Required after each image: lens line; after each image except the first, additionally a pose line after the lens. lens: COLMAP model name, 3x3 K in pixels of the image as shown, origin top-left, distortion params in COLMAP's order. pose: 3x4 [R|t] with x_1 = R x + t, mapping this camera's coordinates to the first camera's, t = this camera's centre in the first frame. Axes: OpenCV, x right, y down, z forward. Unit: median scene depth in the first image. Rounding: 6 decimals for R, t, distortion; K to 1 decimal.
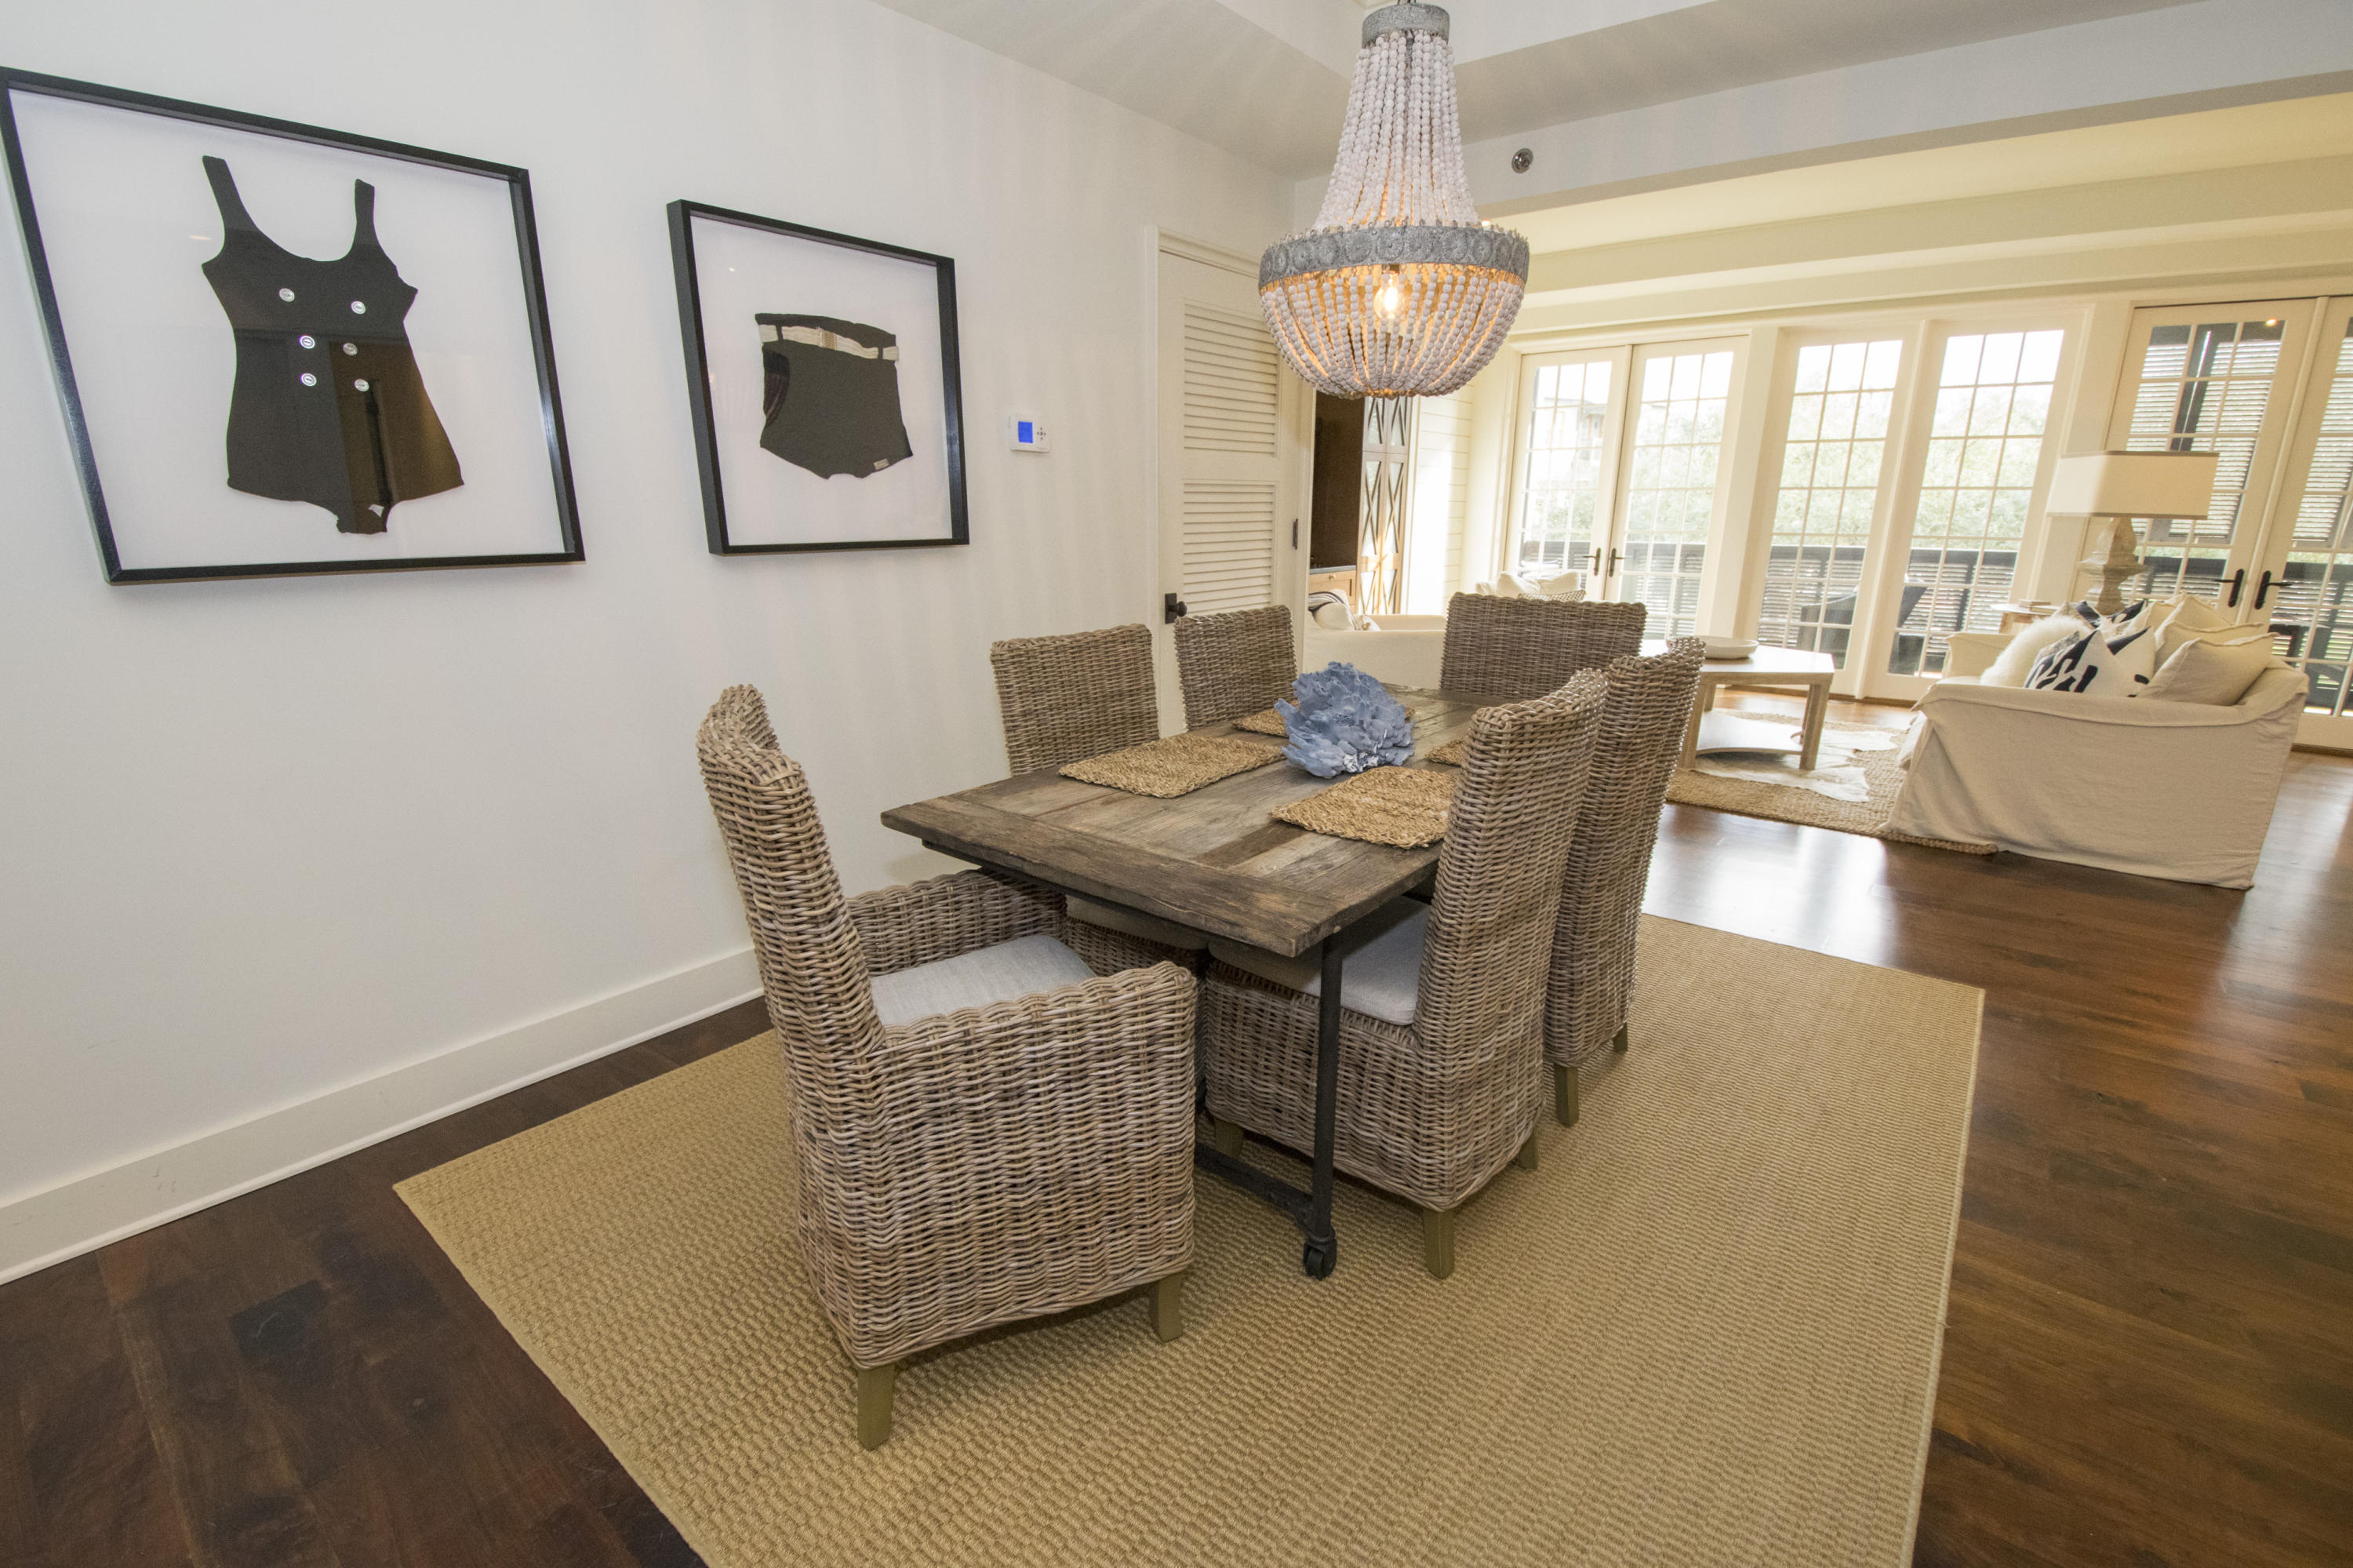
lens RADIAL K [[1037.9, 0, 1187.7], [0, 1037.9, 806.5], [0, 0, 1]] dist [0.004895, -0.014819]
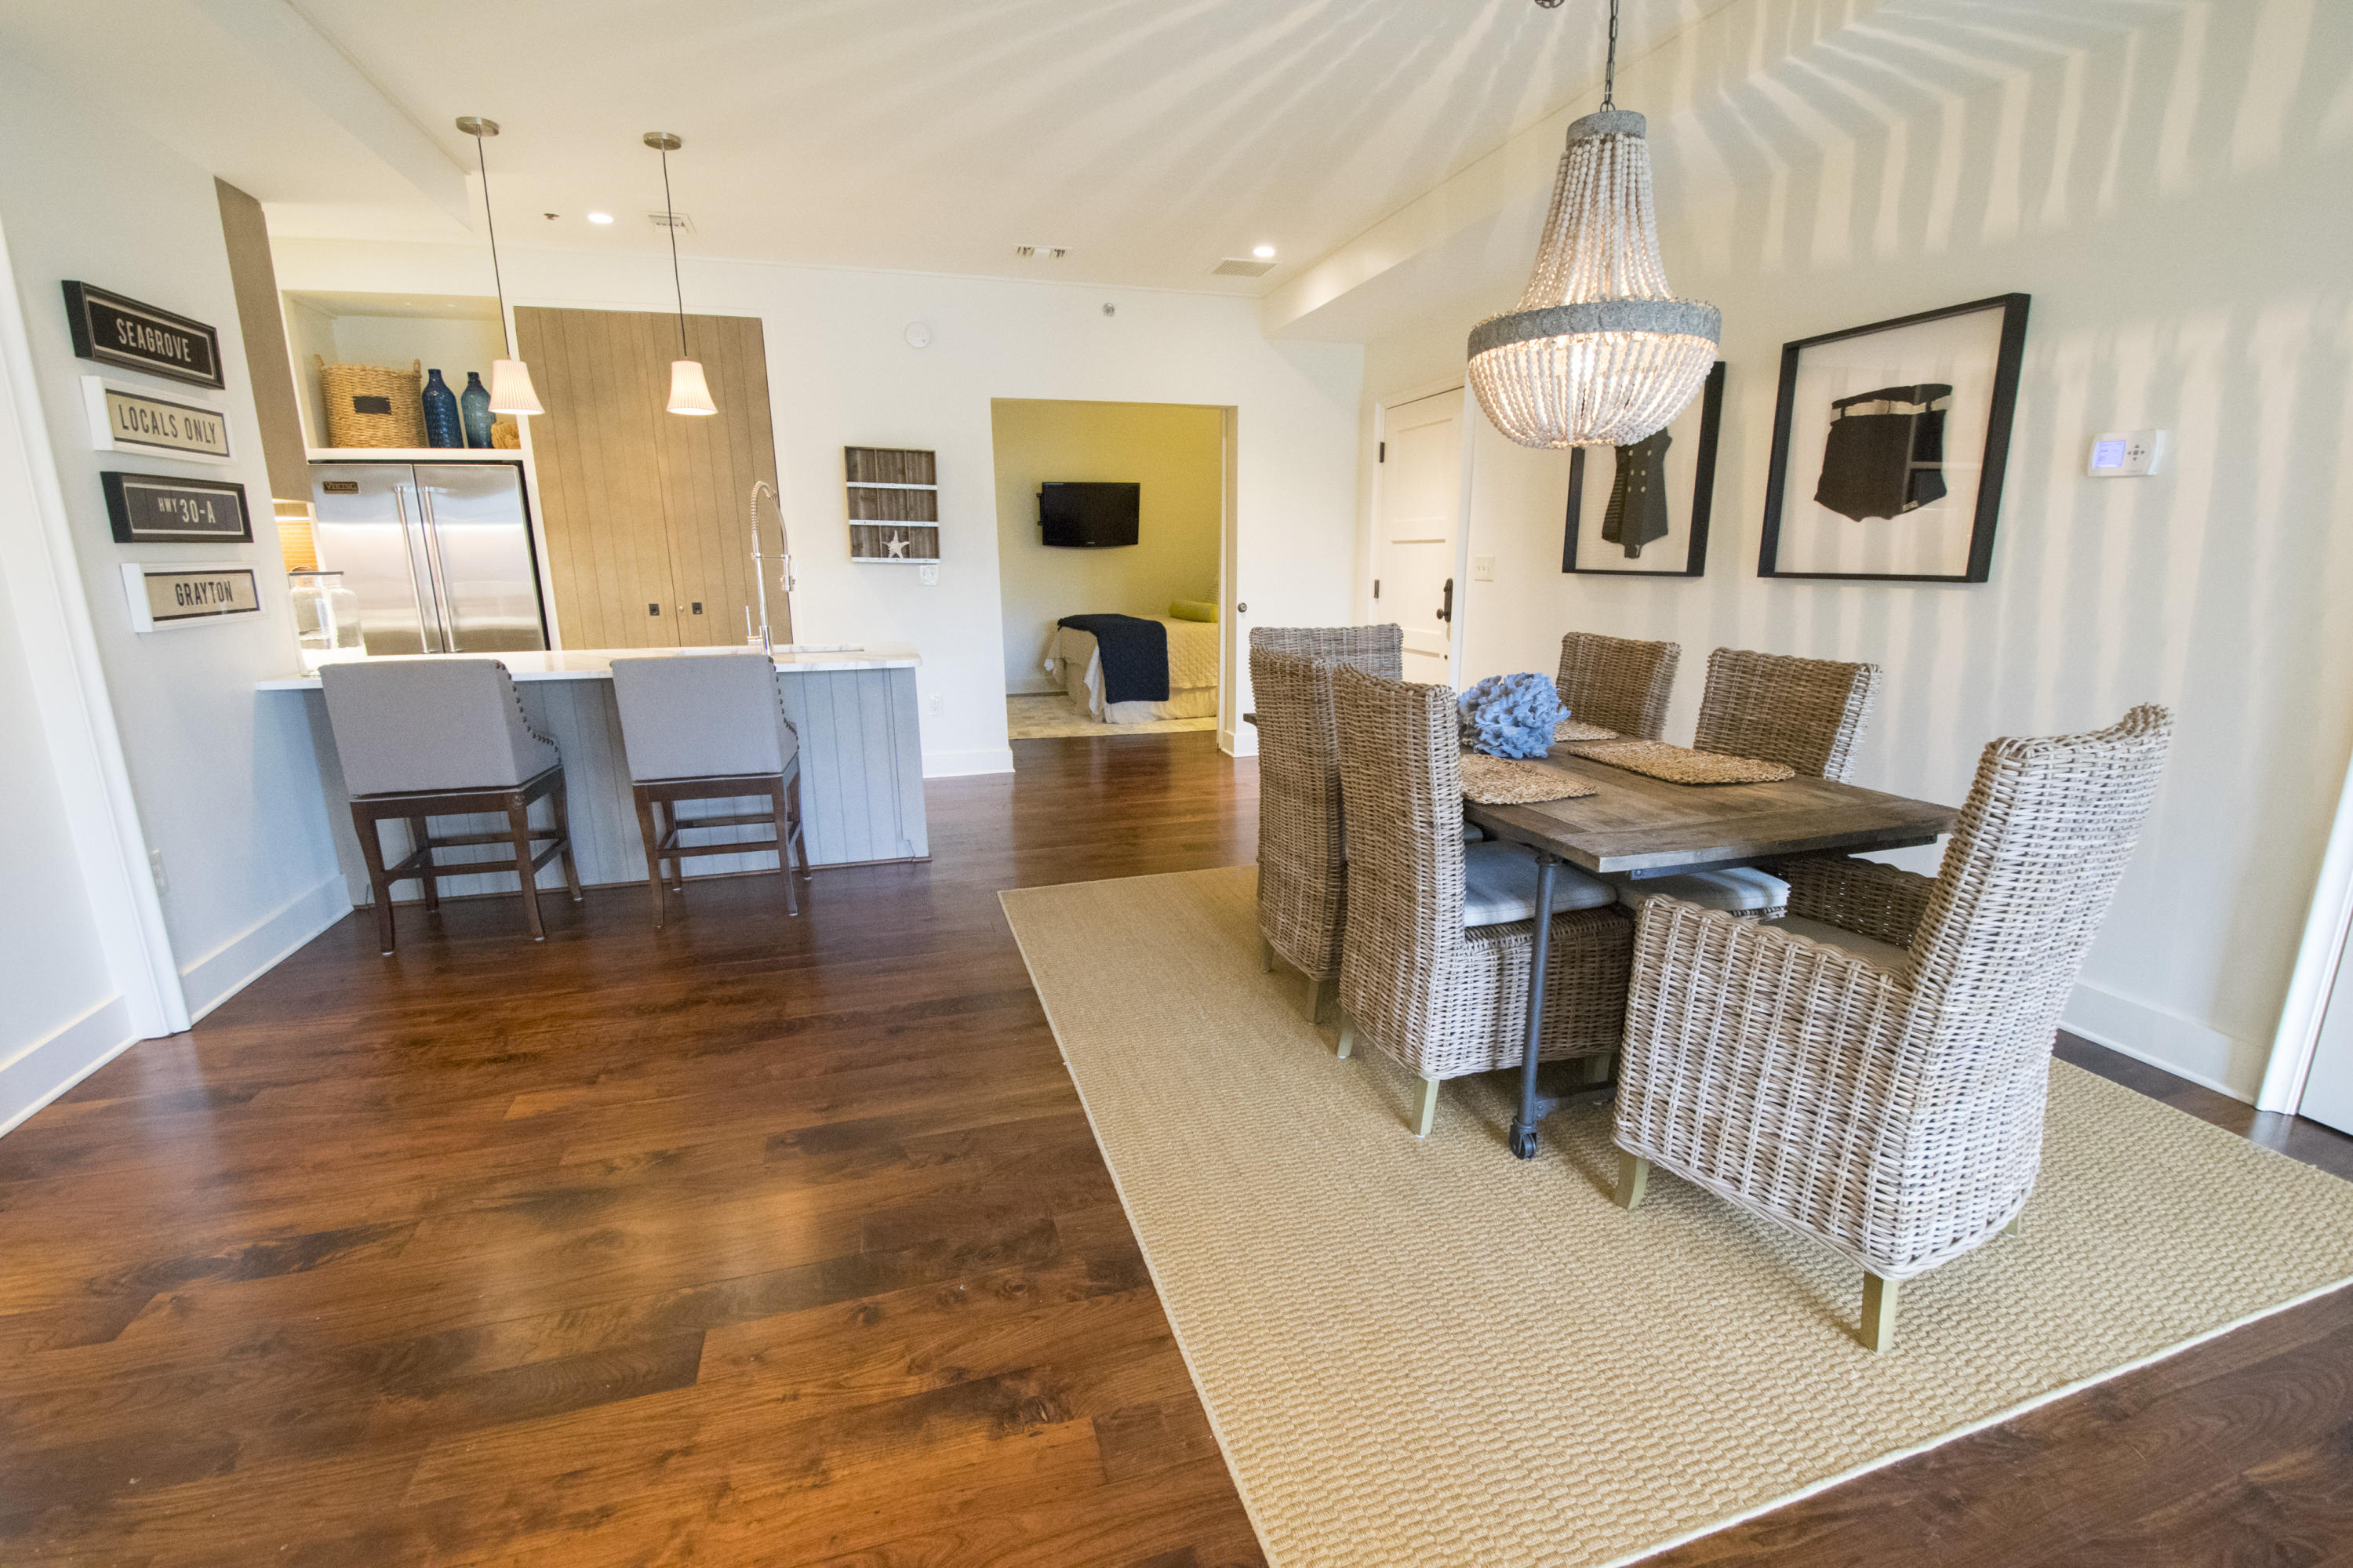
lens RADIAL K [[1037.9, 0, 1220.3], [0, 1037.9, 813.5], [0, 0, 1]] dist [0.004895, -0.014819]
pose [[-0.542124, 0.199441, -0.816287, 1.105908], [-0.239125, 0.894645, 0.377397, -0.286629], [0.805556, 0.399791, -0.437318, 1.055222]]
